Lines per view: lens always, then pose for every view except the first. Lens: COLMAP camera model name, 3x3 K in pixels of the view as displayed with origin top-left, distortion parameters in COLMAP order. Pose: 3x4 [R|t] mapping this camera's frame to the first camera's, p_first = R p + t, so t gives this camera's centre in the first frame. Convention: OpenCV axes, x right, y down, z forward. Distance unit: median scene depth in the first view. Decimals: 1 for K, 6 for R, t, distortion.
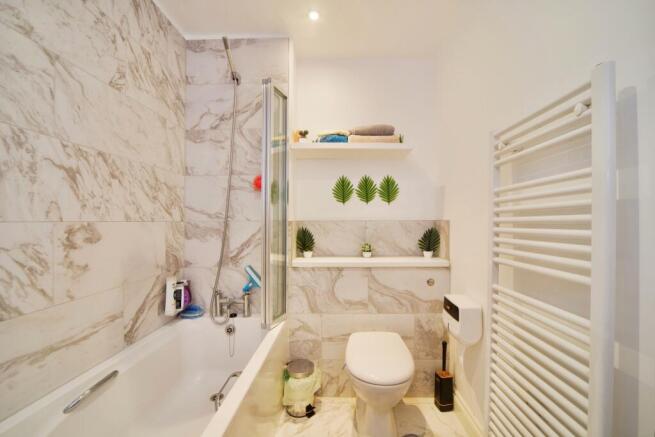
lens RADIAL K [[256.0, 0, 339.1], [0, 256.0, 221.2], [0, 0, 1]] dist [-0.012795, 0.000336]
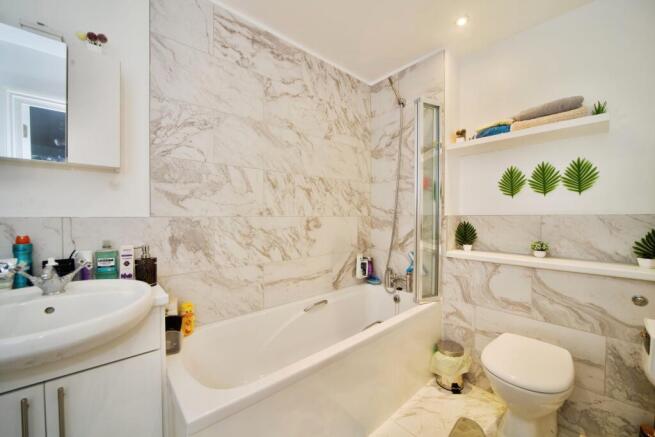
lens RADIAL K [[256.0, 0, 339.1], [0, 256.0, 221.2], [0, 0, 1]] dist [-0.012795, 0.000336]
pose [[0.683430, 0.015367, -0.729855, 0.319141], [0.002139, 0.999732, 0.023053, -0.003462], [0.730013, -0.017316, 0.683214, -0.102782]]
